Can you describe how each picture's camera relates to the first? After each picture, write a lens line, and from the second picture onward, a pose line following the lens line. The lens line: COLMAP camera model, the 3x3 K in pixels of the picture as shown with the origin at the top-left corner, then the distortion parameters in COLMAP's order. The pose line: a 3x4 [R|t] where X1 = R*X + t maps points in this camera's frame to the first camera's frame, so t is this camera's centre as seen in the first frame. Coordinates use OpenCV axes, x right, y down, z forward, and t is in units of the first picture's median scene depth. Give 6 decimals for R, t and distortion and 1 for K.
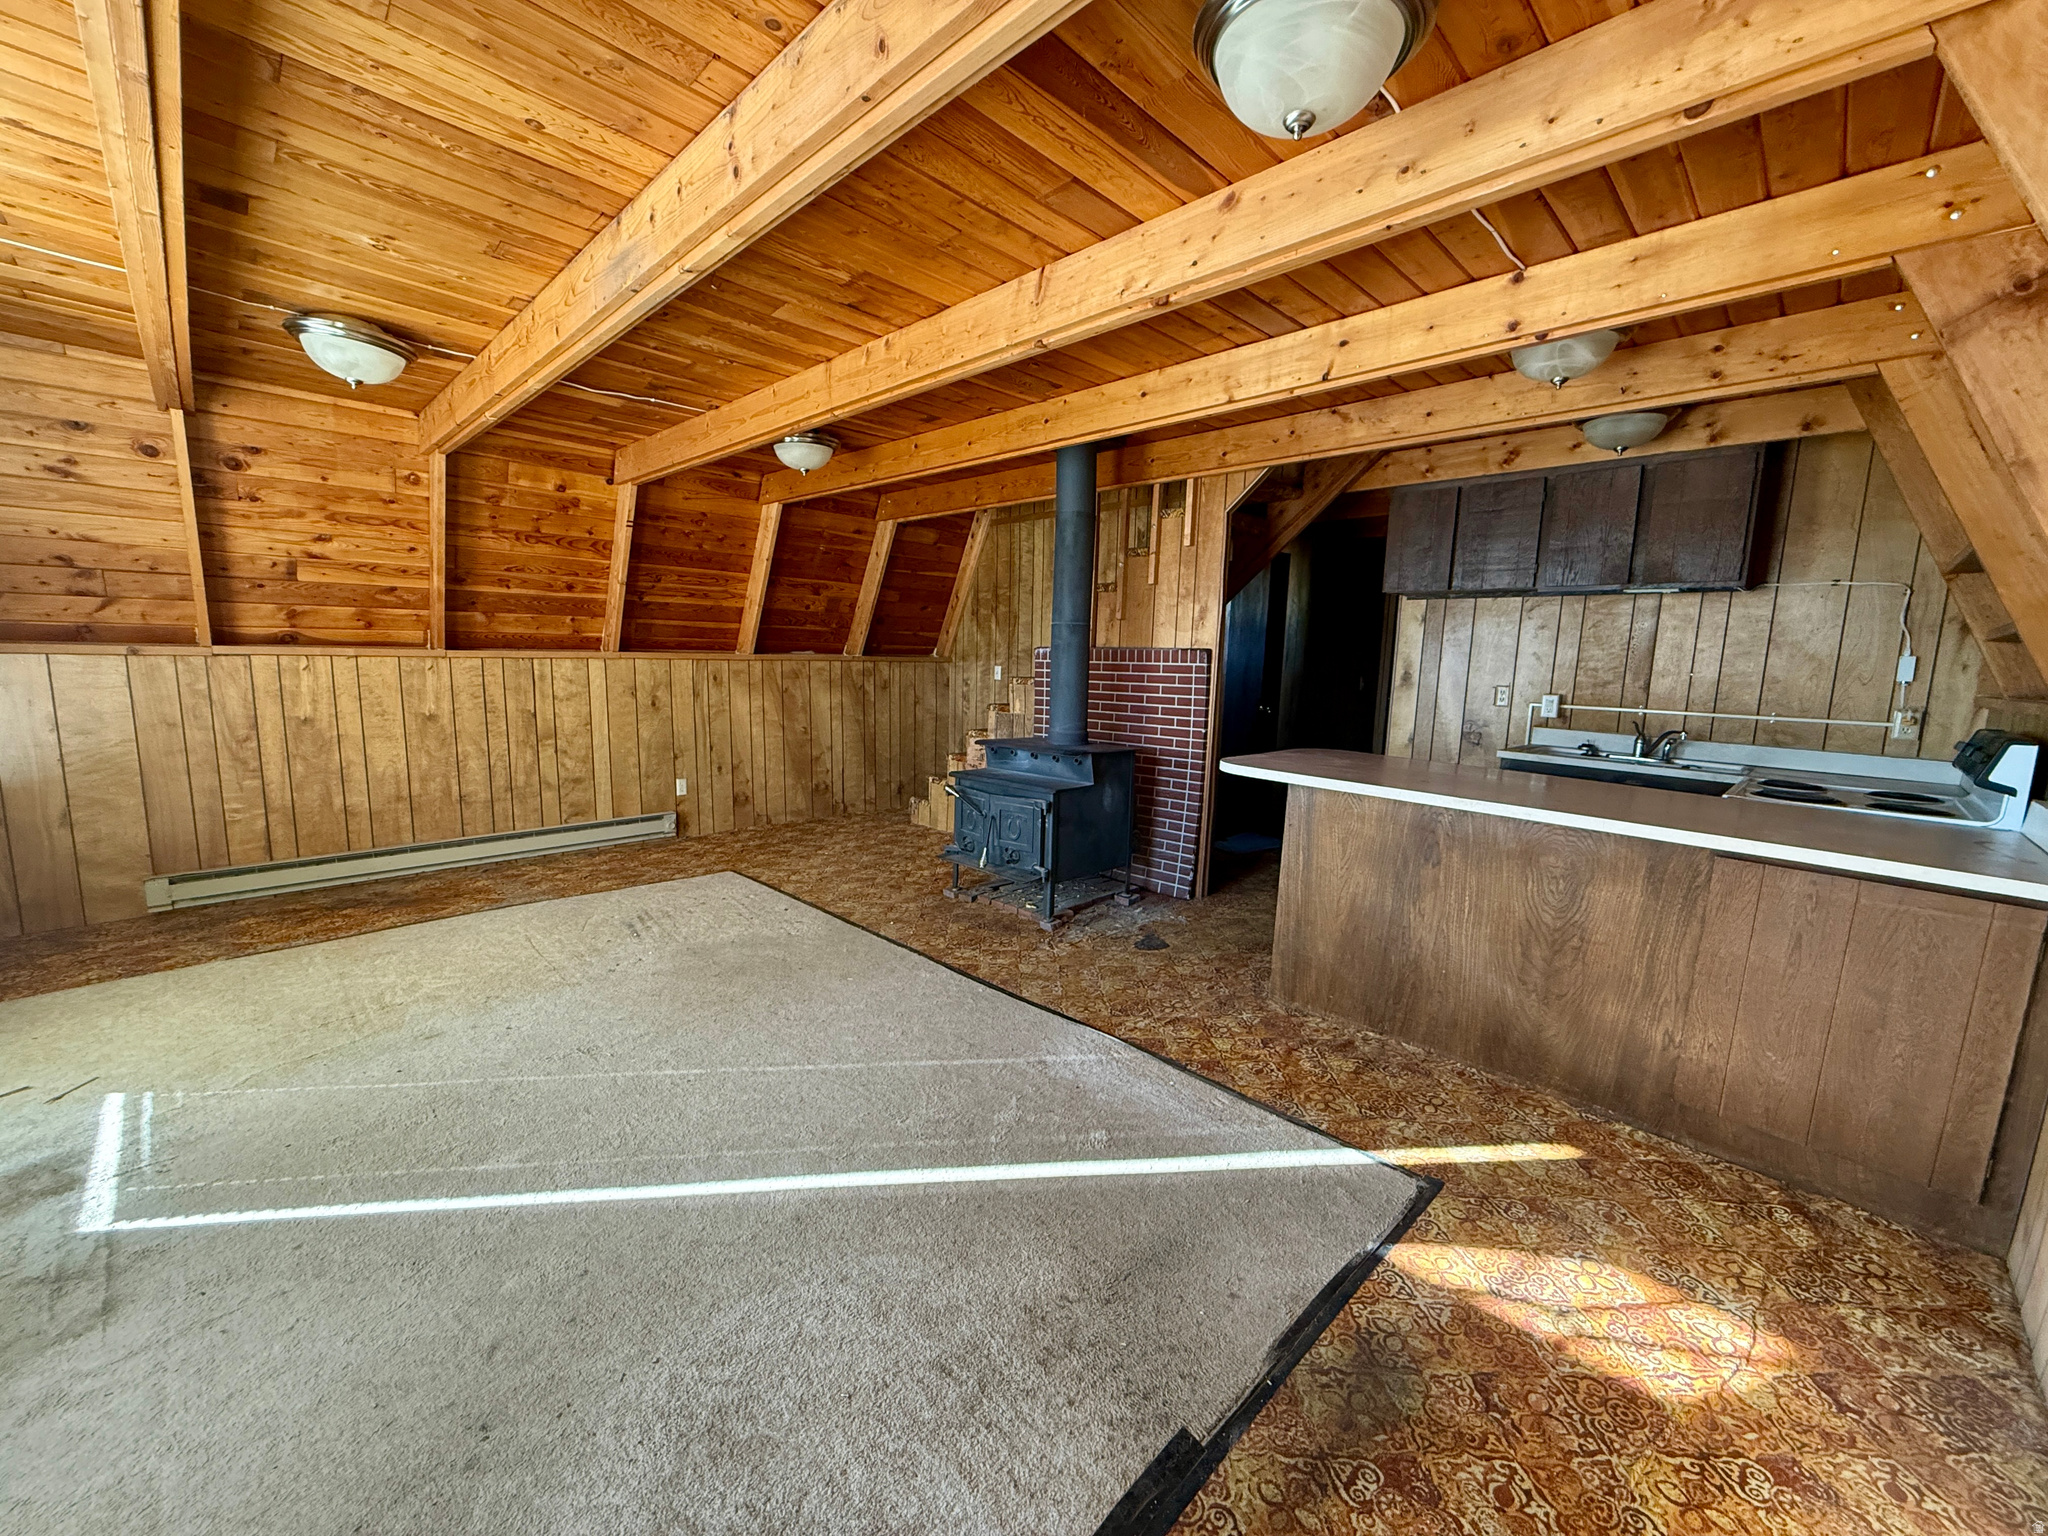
lens RADIAL K [[818.0, 0, 1025.0], [0, 818.0, 767.0], [0, 0, 1]] dist [-0.004231, -0.000661]
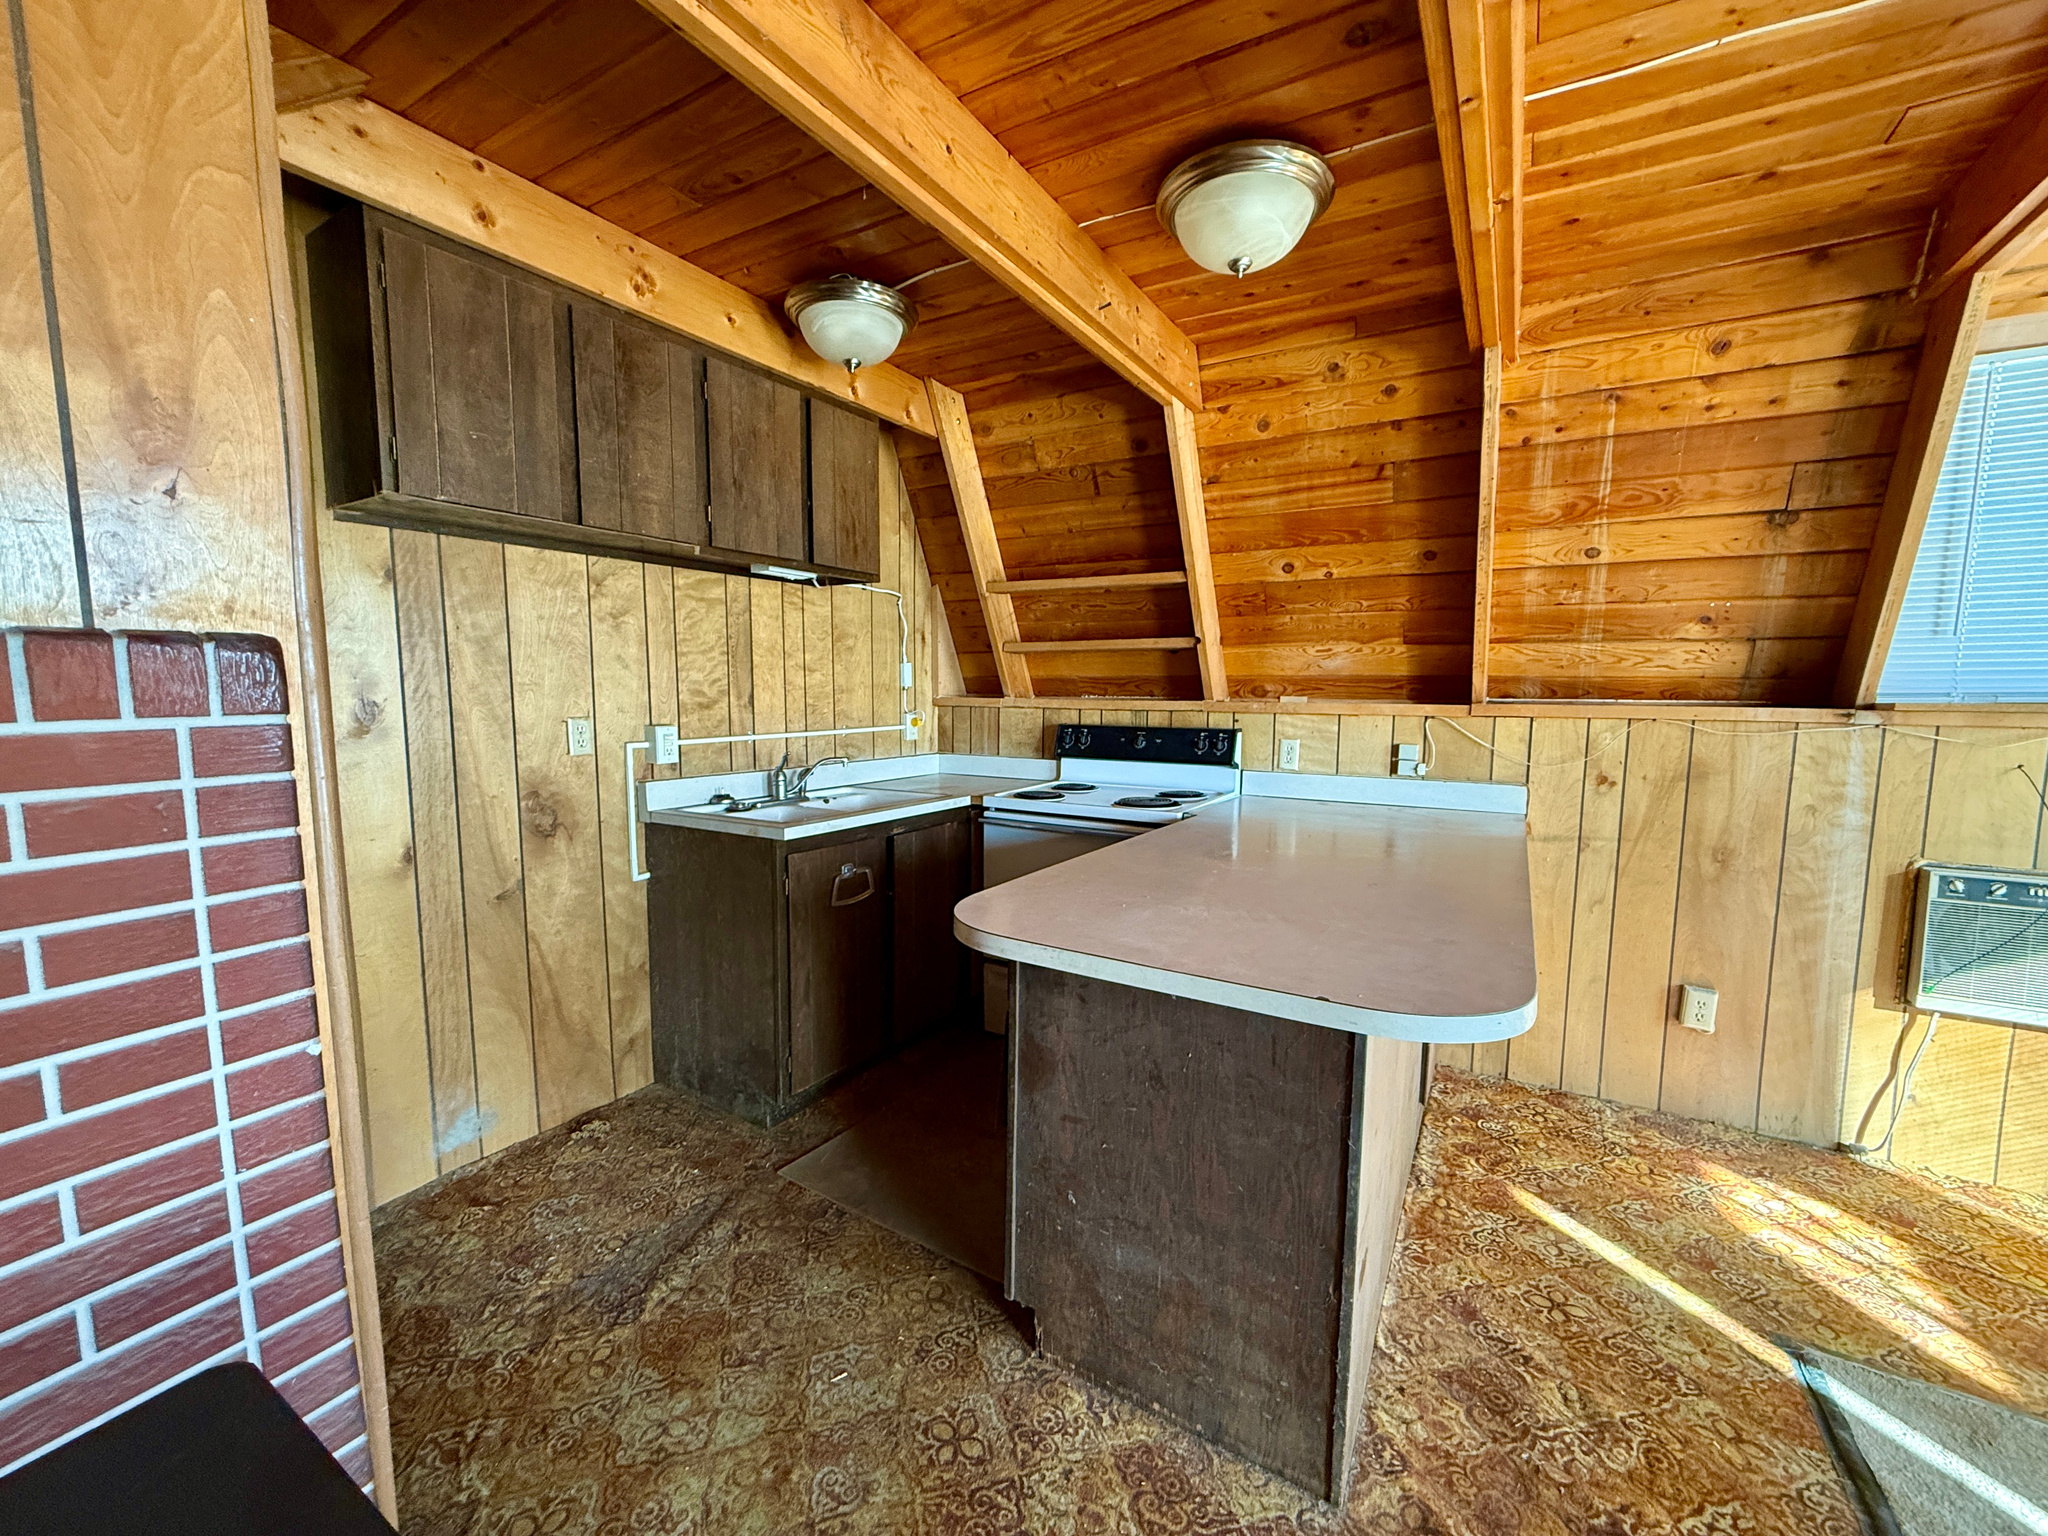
lens RADIAL K [[818.0, 0, 1031.7], [0, 818.0, 763.1], [0, 0, 1]] dist [-0.004231, -0.000661]
pose [[-0.237412, -0.124790, 0.963360, -0.005498], [0.125897, 0.979397, 0.157894, -0.122311], [-0.963216, 0.158770, -0.216810, 0.868617]]
